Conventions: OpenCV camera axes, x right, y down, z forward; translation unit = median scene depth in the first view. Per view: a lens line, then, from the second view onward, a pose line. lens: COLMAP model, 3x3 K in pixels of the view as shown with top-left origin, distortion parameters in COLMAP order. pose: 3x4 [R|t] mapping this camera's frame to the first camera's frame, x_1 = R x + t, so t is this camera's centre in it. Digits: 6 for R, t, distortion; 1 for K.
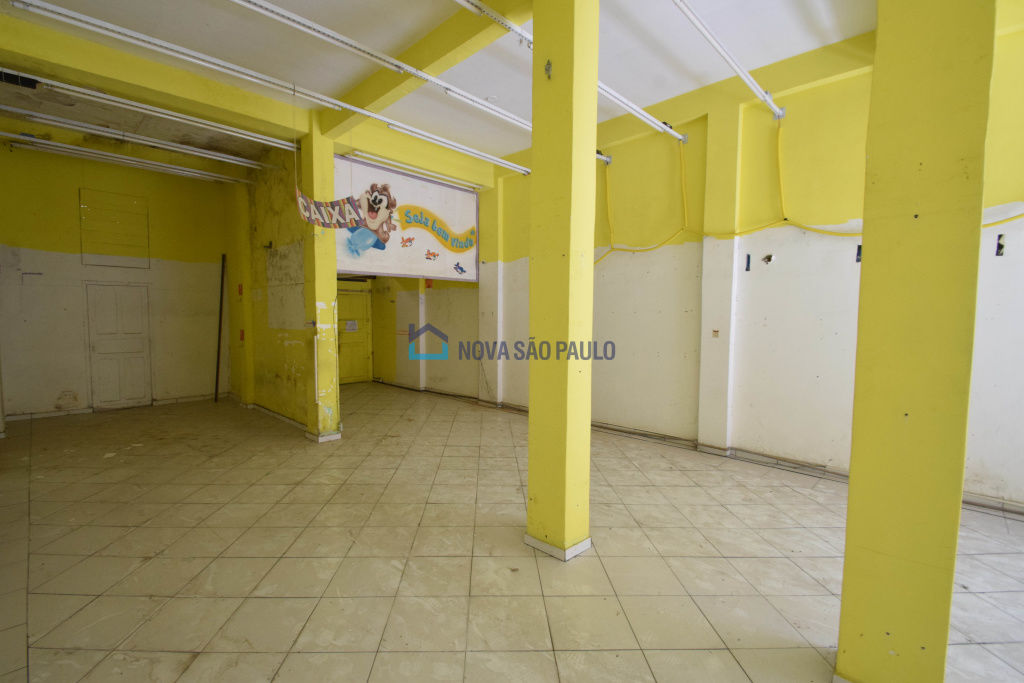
lens RADIAL K [[449.2, 0, 492.7], [0, 449.2, 345.1], [0, 0, 1]] dist [0.018979, -0.020823]
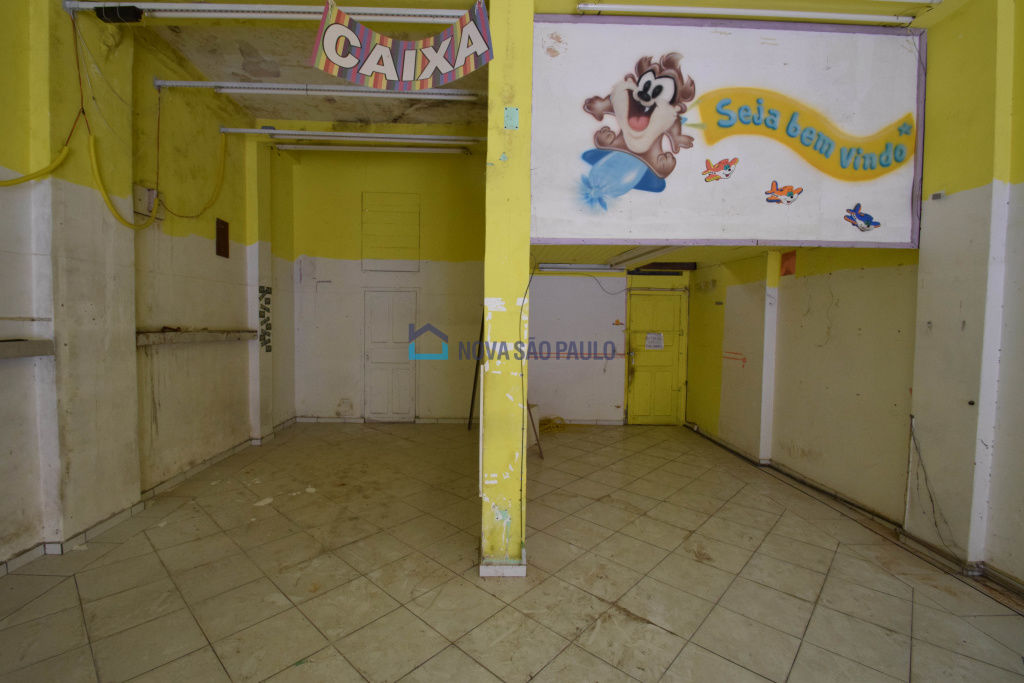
lens RADIAL K [[449.2, 0, 492.7], [0, 449.2, 345.1], [0, 0, 1]] dist [0.018979, -0.020823]
pose [[0.720677, 0.040319, -0.692098, -0.029671], [-0.055306, 0.998469, 0.000577, -0.036426], [0.691061, 0.037861, 0.721804, 0.529809]]
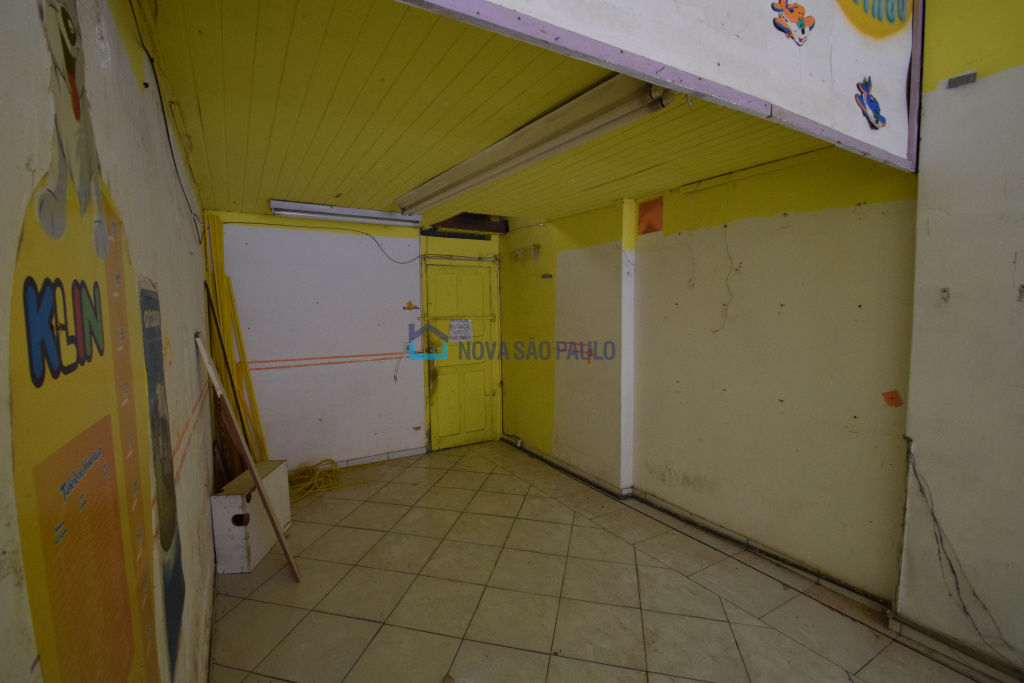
lens RADIAL K [[449.2, 0, 492.7], [0, 449.2, 345.1], [0, 0, 1]] dist [0.018979, -0.020823]
pose [[0.965799, 0.004477, -0.259253, -0.237761], [0.000209, 0.999837, 0.018045, -0.055209], [0.259291, -0.017482, 0.965641, 0.833272]]
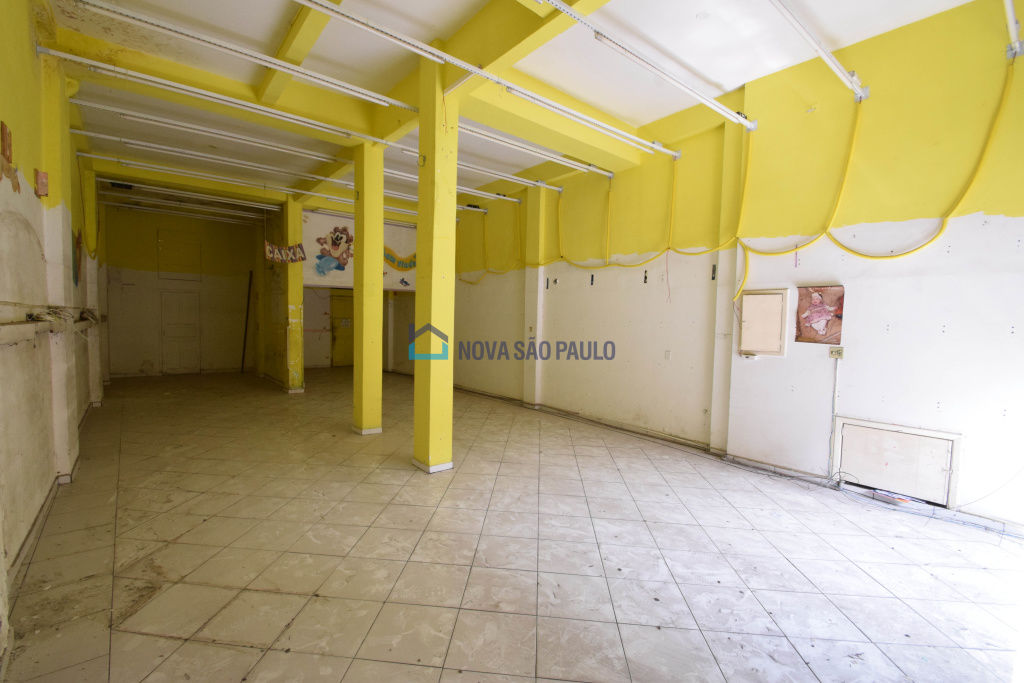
lens RADIAL K [[449.2, 0, 492.7], [0, 449.2, 345.1], [0, 0, 1]] dist [0.018979, -0.020823]
pose [[0.992851, 0.023231, -0.117079, 0.427340], [-0.024137, 0.999689, -0.006330, 0.031908], [0.116896, 0.009111, 0.993102, -0.416342]]
